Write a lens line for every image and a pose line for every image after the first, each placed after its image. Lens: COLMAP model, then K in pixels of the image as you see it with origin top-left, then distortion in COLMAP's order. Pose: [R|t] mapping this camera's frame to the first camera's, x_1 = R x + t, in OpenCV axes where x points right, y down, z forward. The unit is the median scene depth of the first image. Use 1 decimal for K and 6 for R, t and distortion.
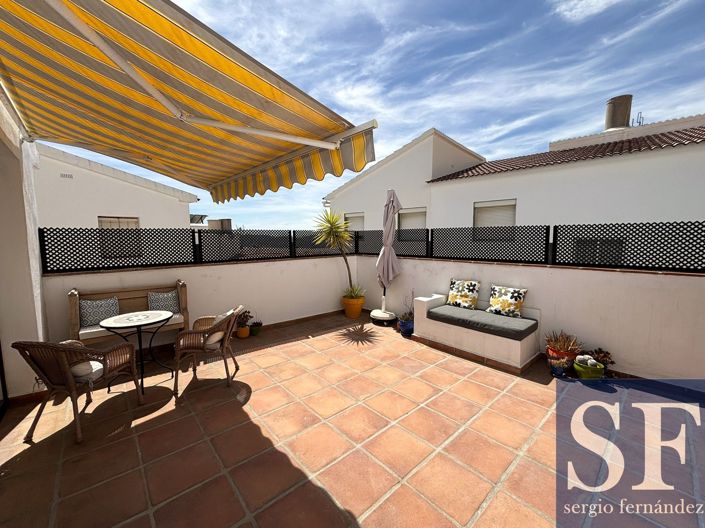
lens RADIAL K [[283.5, 0, 352.5], [0, 283.5, 264.0], [0, 0, 1]] dist [0.001199, -0.000131]
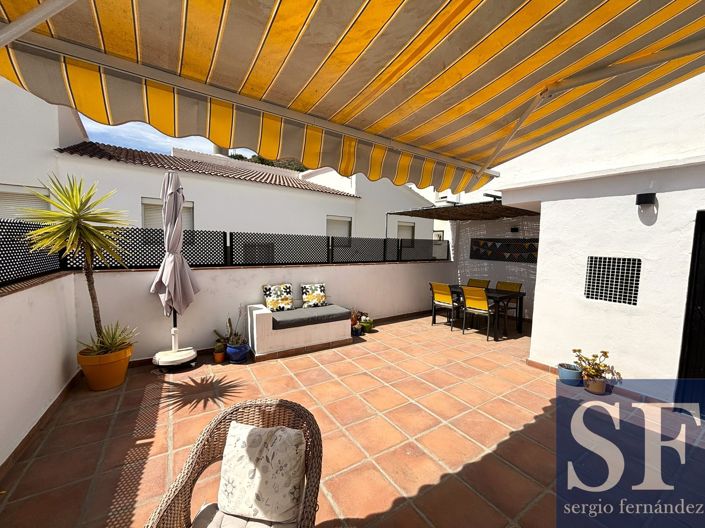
lens RADIAL K [[282.1, 0, 352.5], [0, 282.1, 264.0], [0, 0, 1]] dist [0.001818, 0.000090]
pose [[0.163909, -0.063690, 0.984417, -0.656131], [0.068279, 0.996253, 0.053087, -0.062568], [-0.984110, 0.058514, 0.167644, 0.641354]]
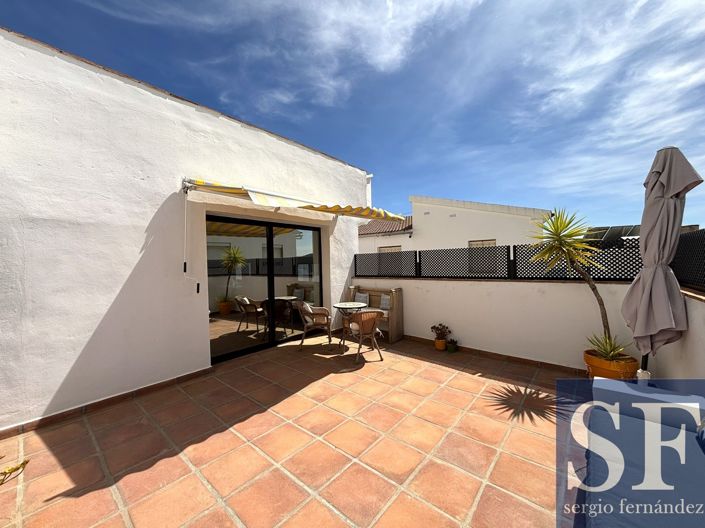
lens RADIAL K [[283.5, 0, 352.5], [0, 283.5, 264.0], [0, 0, 1]] dist [0.001199, -0.000131]
pose [[0.138387, 0.009257, -0.990335, 0.736392], [-0.071948, 0.997408, -0.000731, -0.045394], [0.987761, 0.071354, 0.138694, 0.589400]]
